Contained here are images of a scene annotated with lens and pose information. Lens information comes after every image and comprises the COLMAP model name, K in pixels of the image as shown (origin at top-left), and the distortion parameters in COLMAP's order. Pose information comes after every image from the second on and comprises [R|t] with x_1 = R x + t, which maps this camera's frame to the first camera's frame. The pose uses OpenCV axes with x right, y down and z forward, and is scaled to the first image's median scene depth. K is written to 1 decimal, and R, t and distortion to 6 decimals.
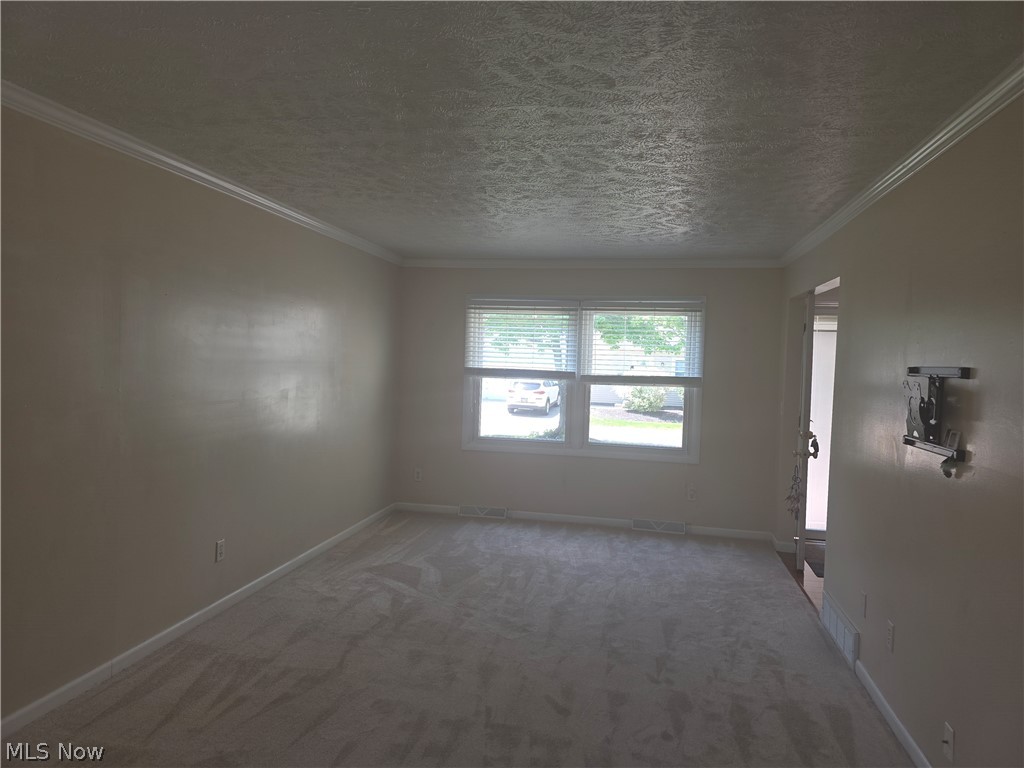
lens RADIAL K [[689.8, 0, 511.3], [0, 689.8, 378.1], [0, 0, 1]] dist [0.056490, -0.051543]
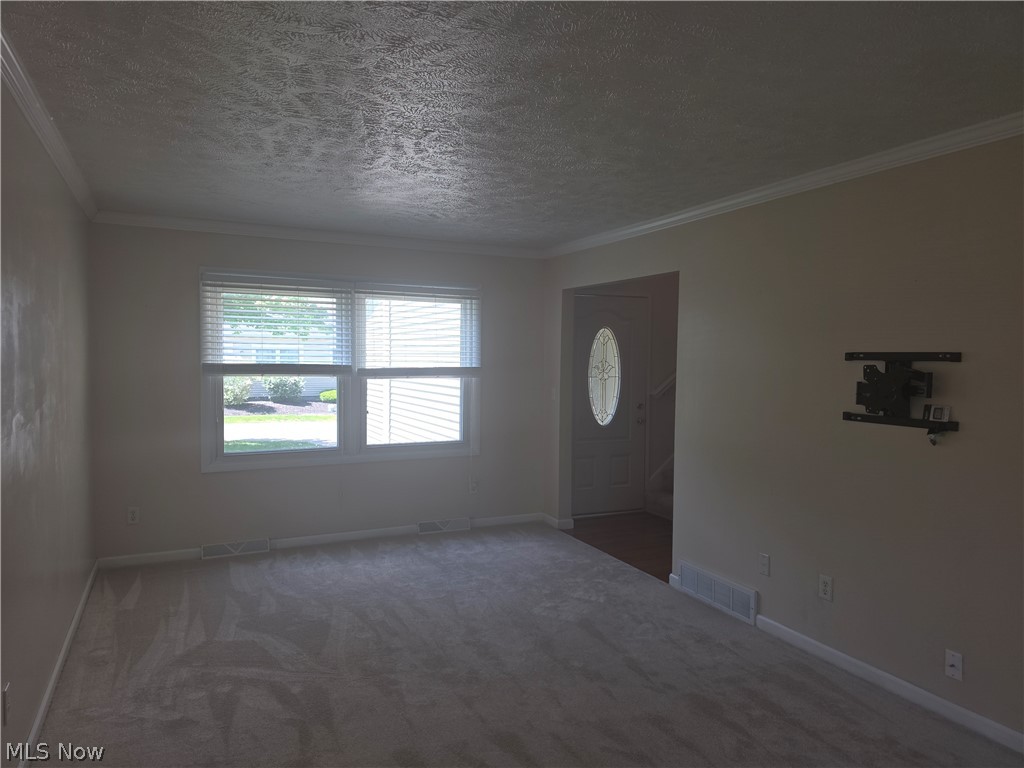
lens RADIAL K [[689.8, 0, 512.1], [0, 689.8, 389.6], [0, 0, 1]] dist [0.056490, -0.051543]
pose [[0.799537, -0.052716, 0.598299, -0.277357], [0.031040, 0.998436, 0.046492, -0.013142], [-0.599815, -0.018601, 0.799923, 0.205256]]
